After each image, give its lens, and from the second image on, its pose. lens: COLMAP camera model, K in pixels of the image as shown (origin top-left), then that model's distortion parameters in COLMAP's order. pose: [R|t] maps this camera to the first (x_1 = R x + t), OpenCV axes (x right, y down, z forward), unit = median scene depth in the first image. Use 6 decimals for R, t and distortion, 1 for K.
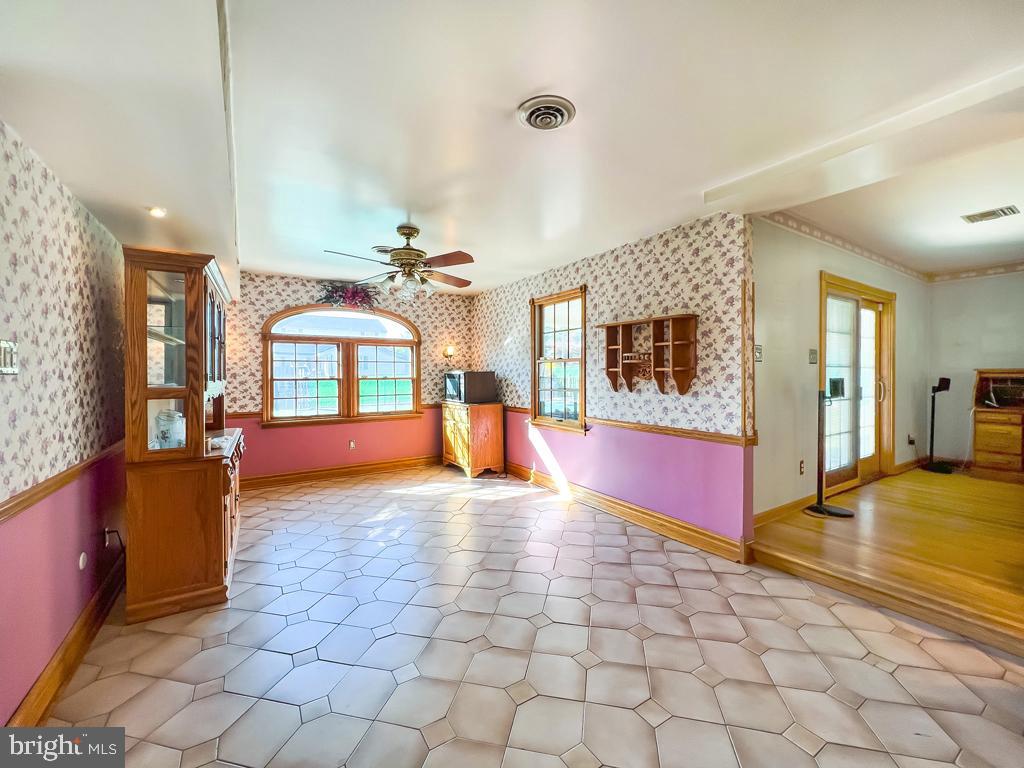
lens RADIAL K [[423.5, 0, 515.3], [0, 423.5, 375.2], [0, 0, 1]] dist [0.000205, 0.000248]
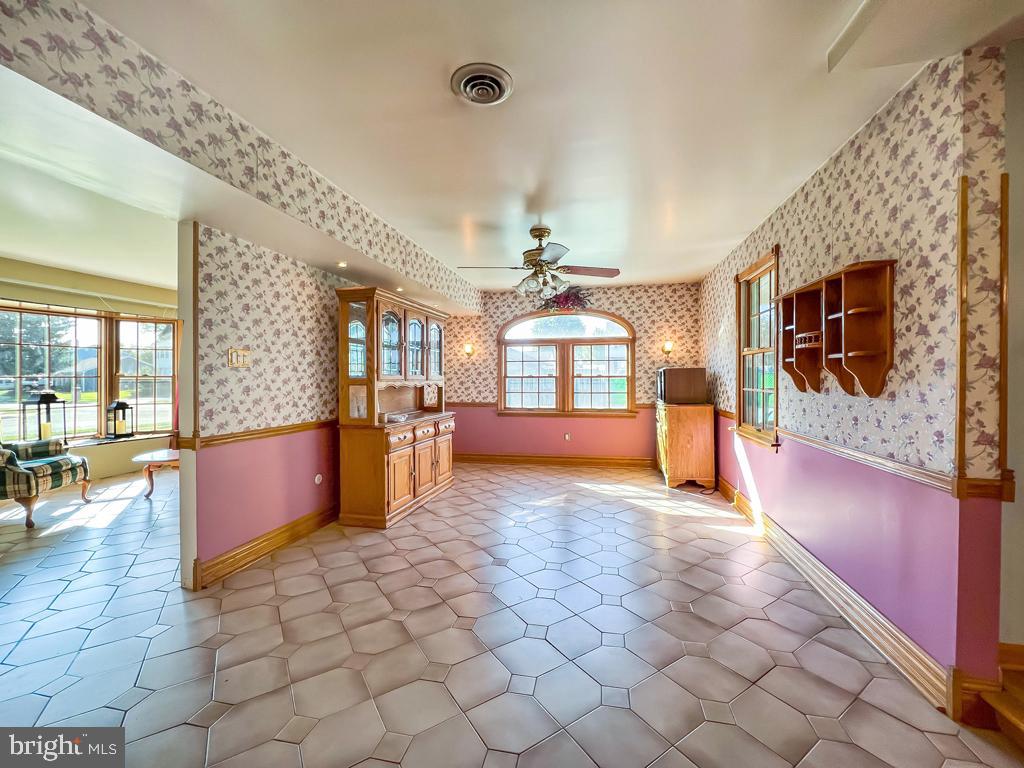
lens RADIAL K [[424.7, 0, 519.6], [0, 424.7, 382.5], [0, 0, 1]] dist [0.000404, 0.000212]
pose [[0.713912, 0.008352, -0.700185, 0.371635], [-0.001619, 0.999946, 0.010277, 0.016182], [0.700233, -0.006203, 0.713887, 0.176005]]
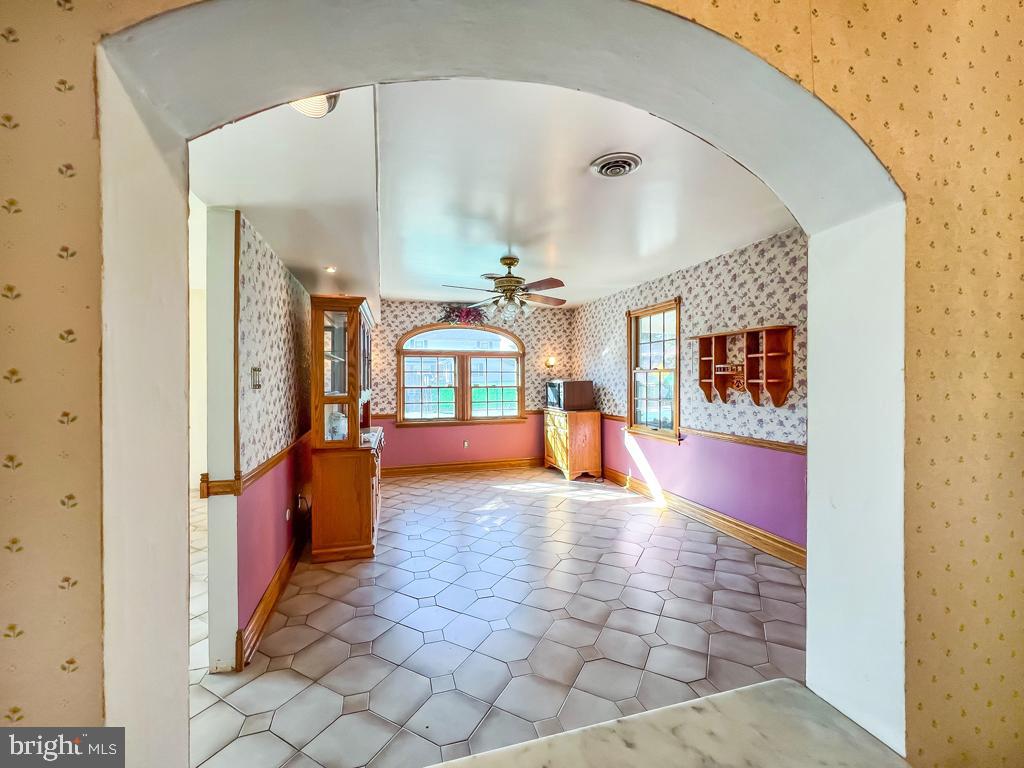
lens RADIAL K [[424.4, 0, 508.1], [0, 424.4, 382.2], [0, 0, 1]] dist [-0.000019, 0.000033]
pose [[0.961487, 0.002637, -0.274836, 0.051391], [-0.001766, 0.999993, 0.003417, -0.011291], [0.274843, -0.002800, 0.961485, -0.094912]]
